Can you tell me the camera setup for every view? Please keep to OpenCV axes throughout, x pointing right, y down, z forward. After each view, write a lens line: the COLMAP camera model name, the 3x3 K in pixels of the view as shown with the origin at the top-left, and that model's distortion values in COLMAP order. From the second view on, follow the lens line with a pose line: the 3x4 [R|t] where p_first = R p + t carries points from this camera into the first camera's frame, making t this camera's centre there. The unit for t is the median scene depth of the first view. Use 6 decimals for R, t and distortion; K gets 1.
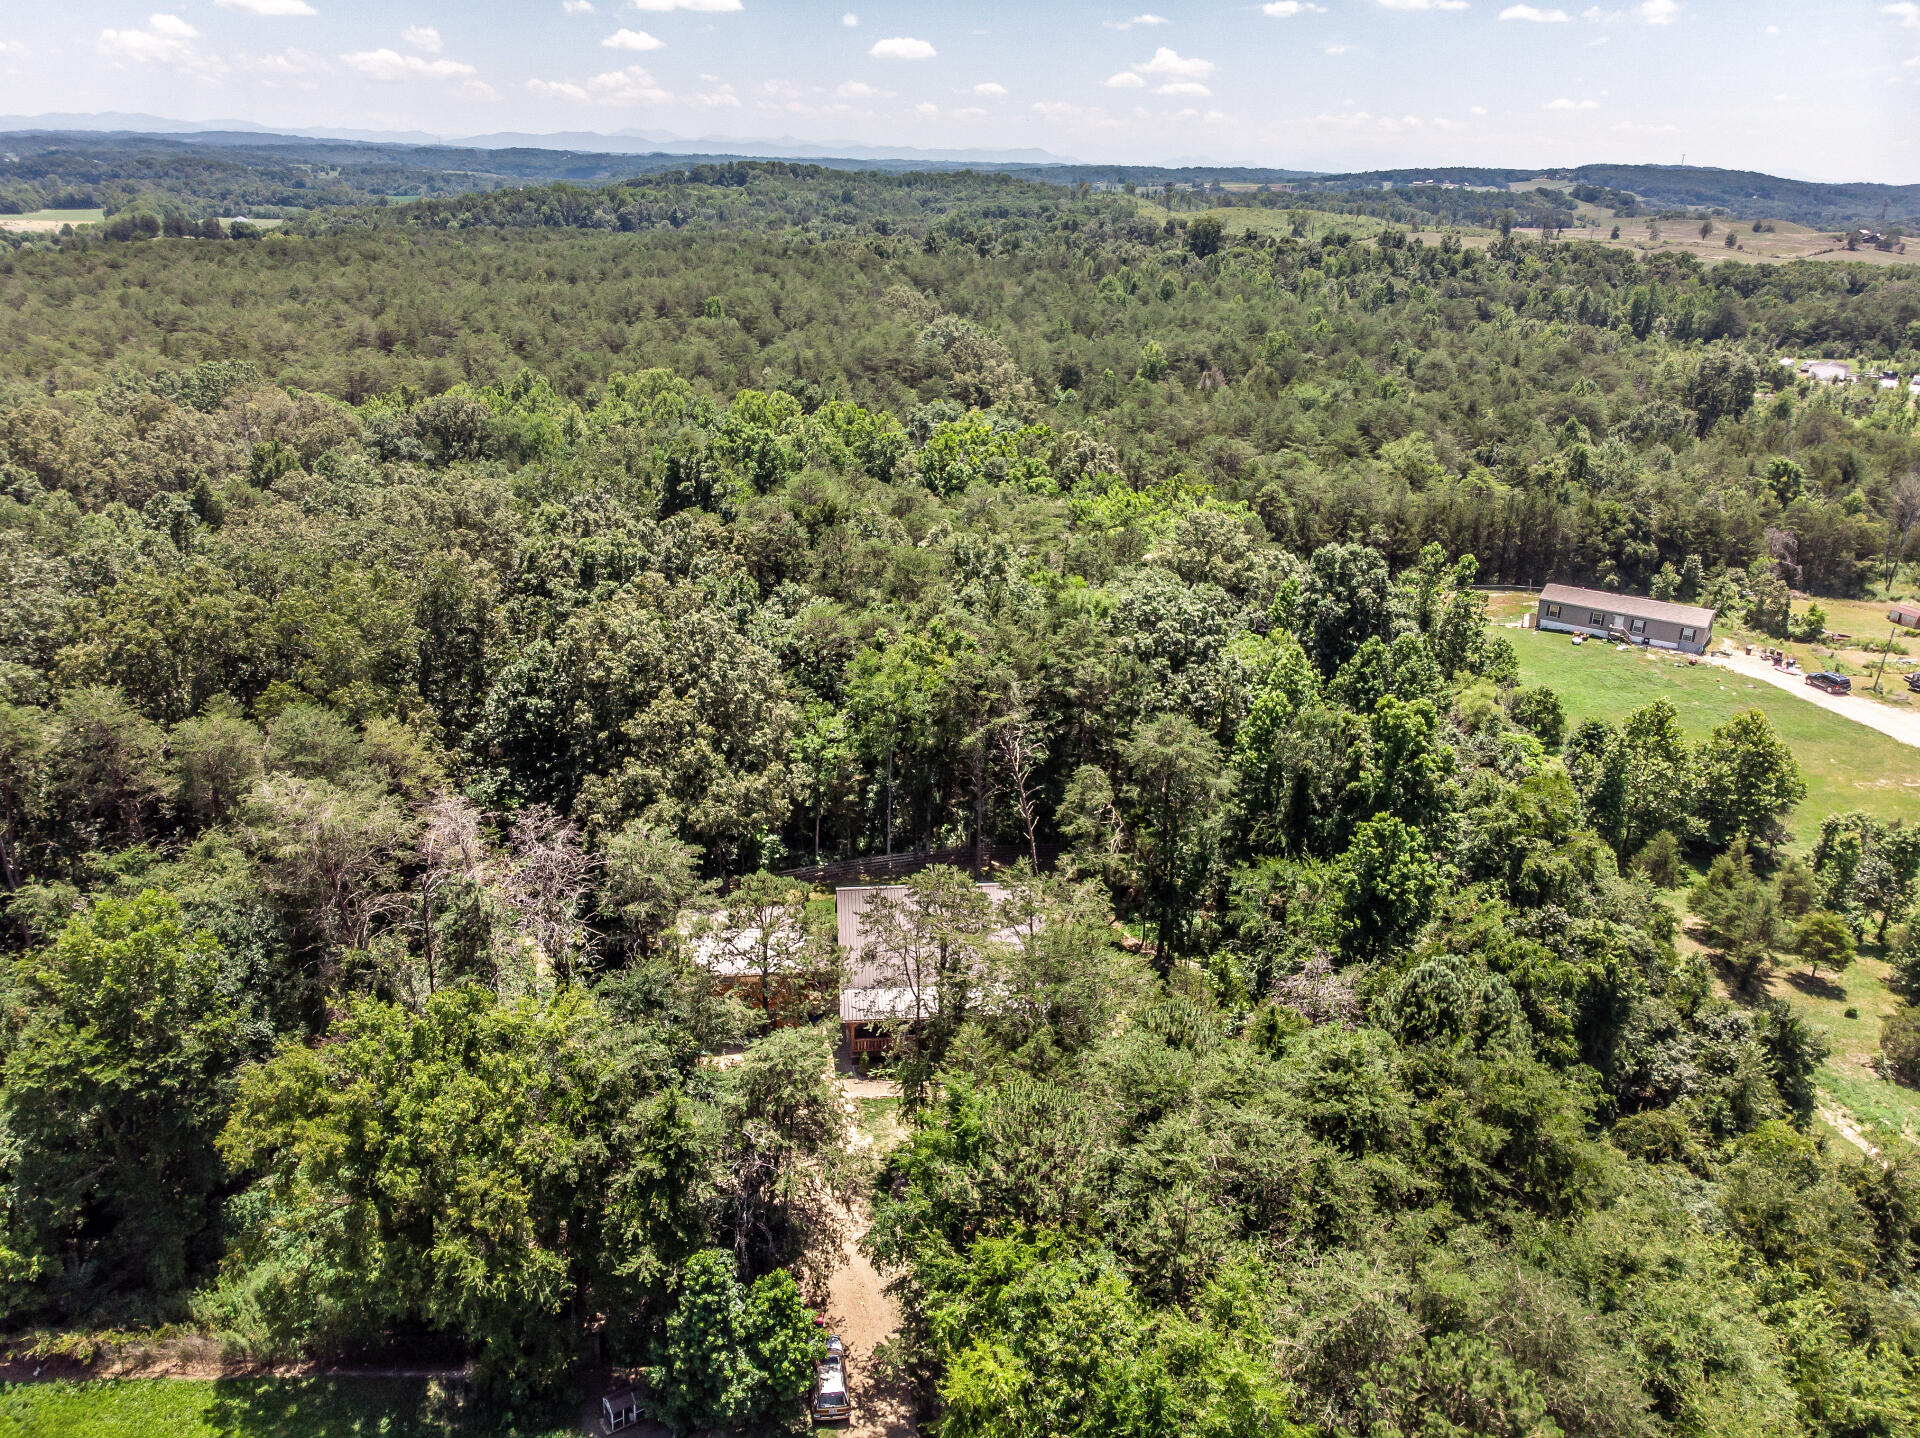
lens RADIAL K [[1419.4, 0, 947.5], [0, 1419.4, 714.6], [0, 0, 1]] dist [-0.013040, 0.018038]
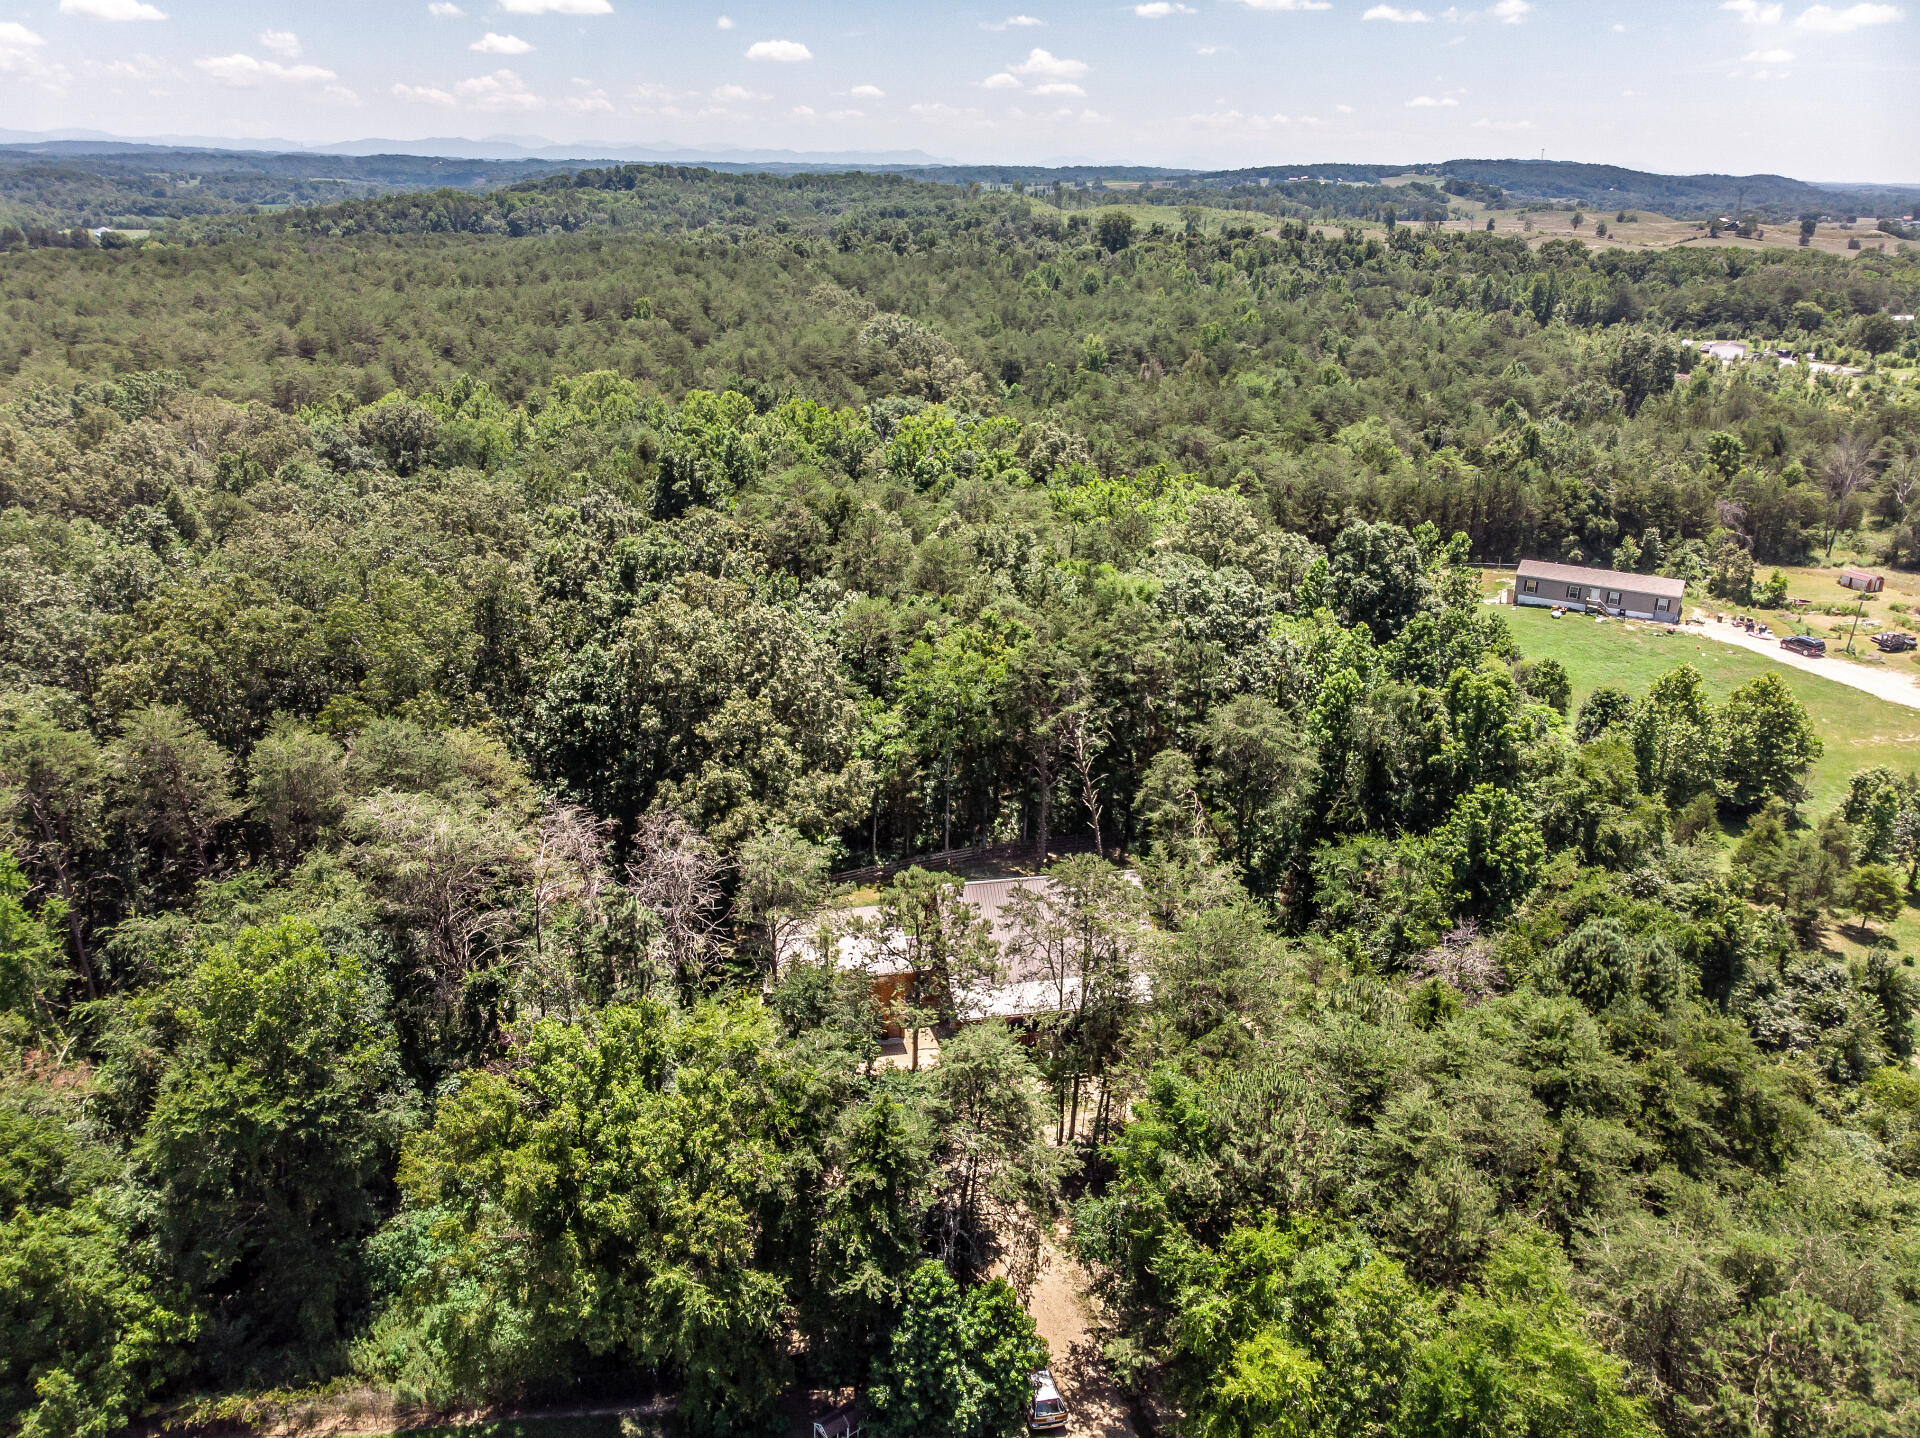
lens RADIAL K [[1419.4, 0, 947.5], [0, 1419.4, 714.6], [0, 0, 1]] dist [-0.013040, 0.018038]
pose [[0.996813, -0.038648, 0.069785, -0.113723], [0.038718, 0.999250, 0.000345, 0.004510], [-0.069746, 0.002358, 0.997562, 0.021975]]
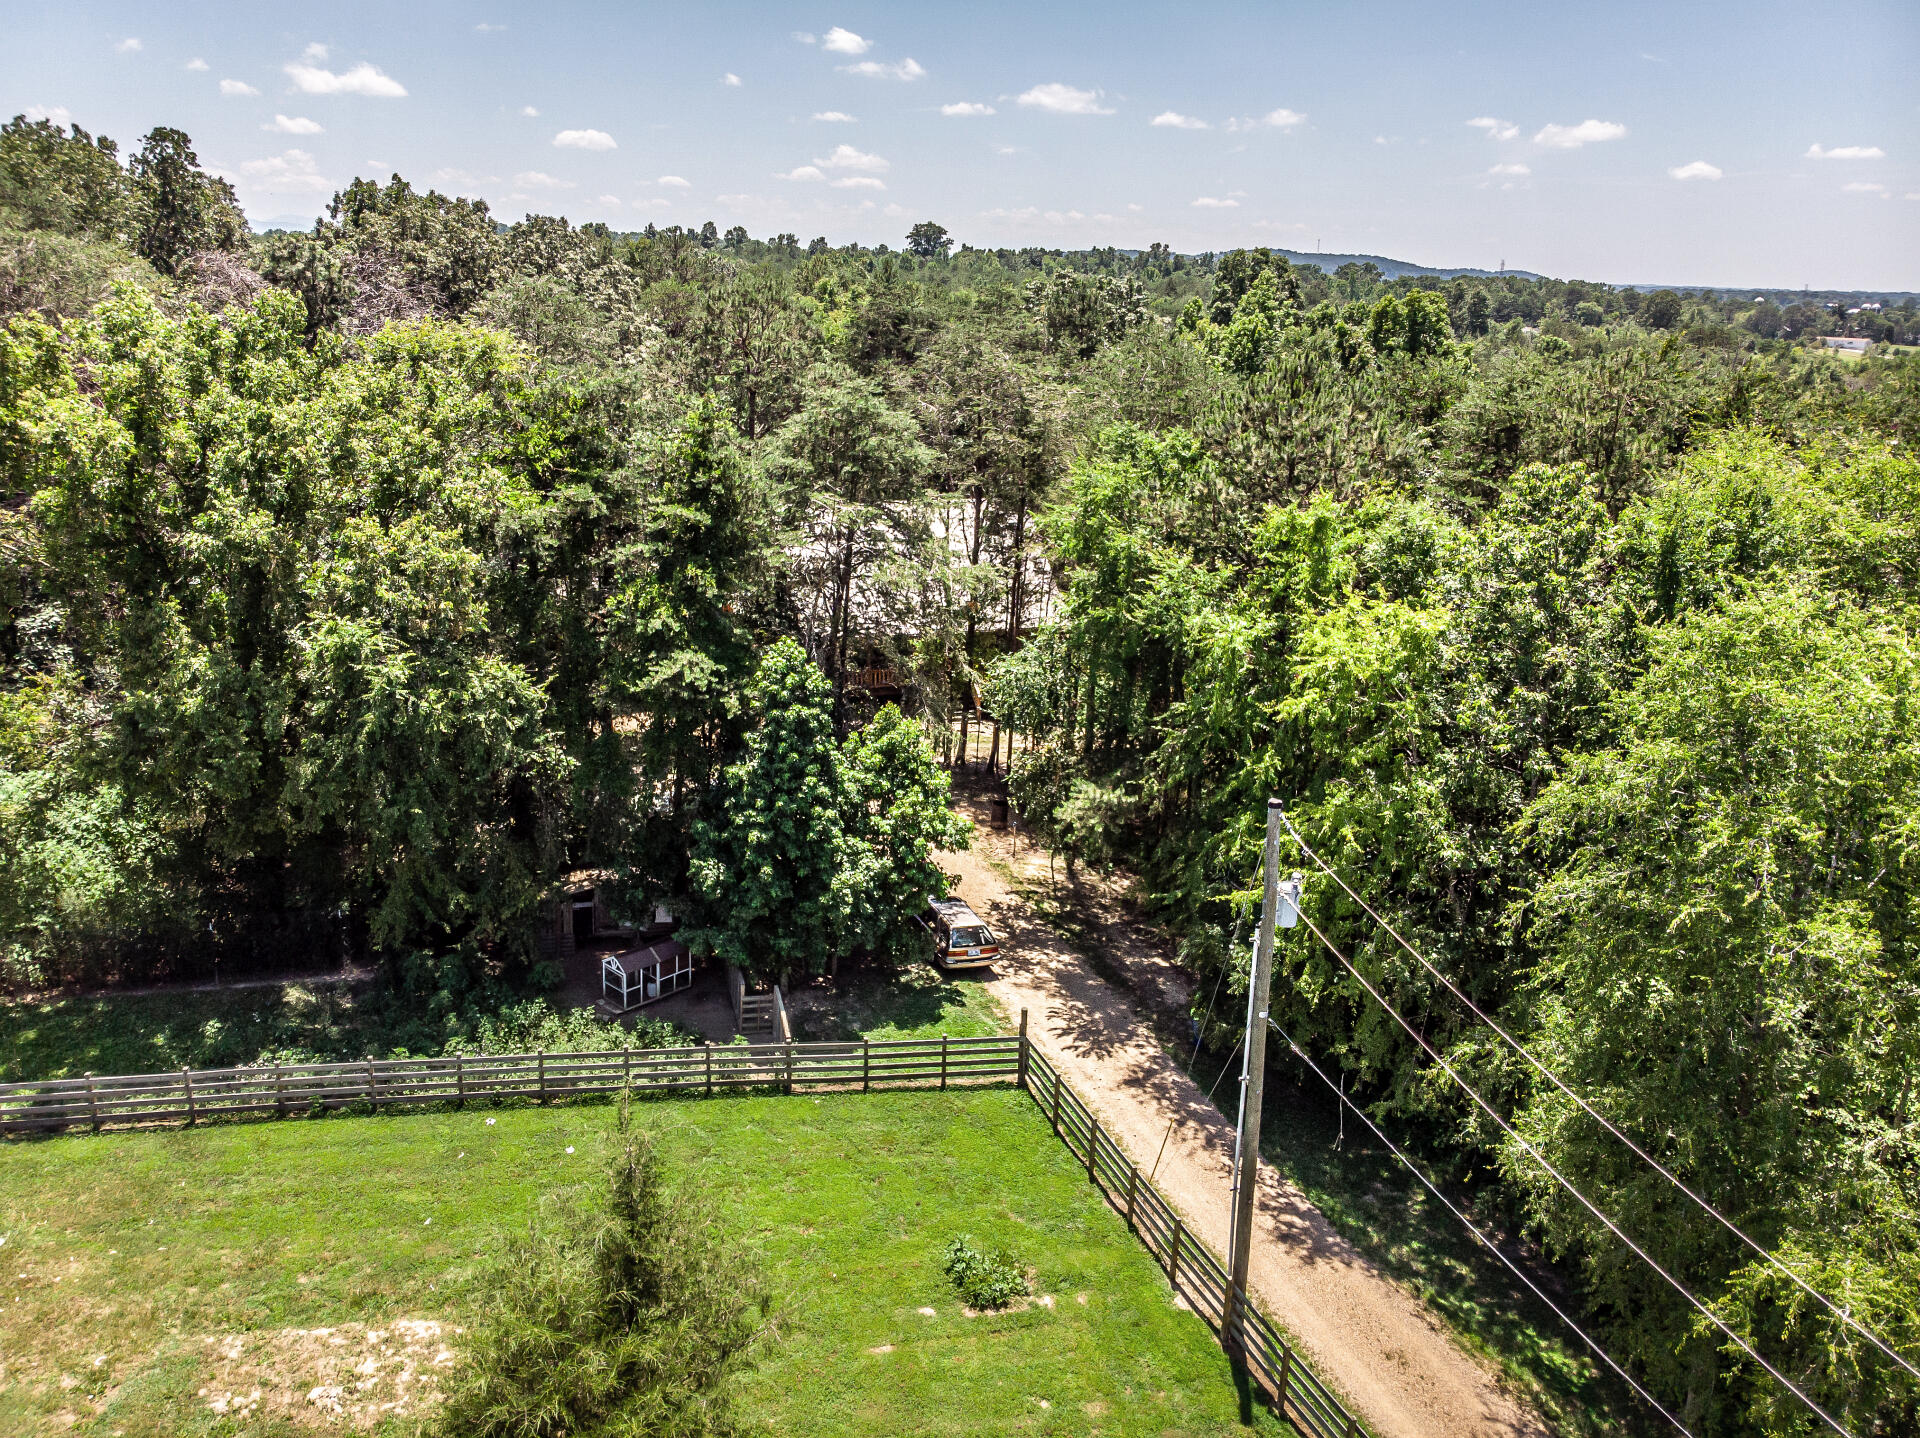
lens RADIAL K [[1416.7, 0, 962.0], [0, 1416.7, 720.4], [0, 0, 1]] dist [-0.005480, 0.006051]
pose [[0.976235, -0.058803, 0.208584, -0.120761], [0.070093, 0.996426, -0.047148, 0.237660], [-0.205066, 0.060648, 0.976867, 0.212439]]
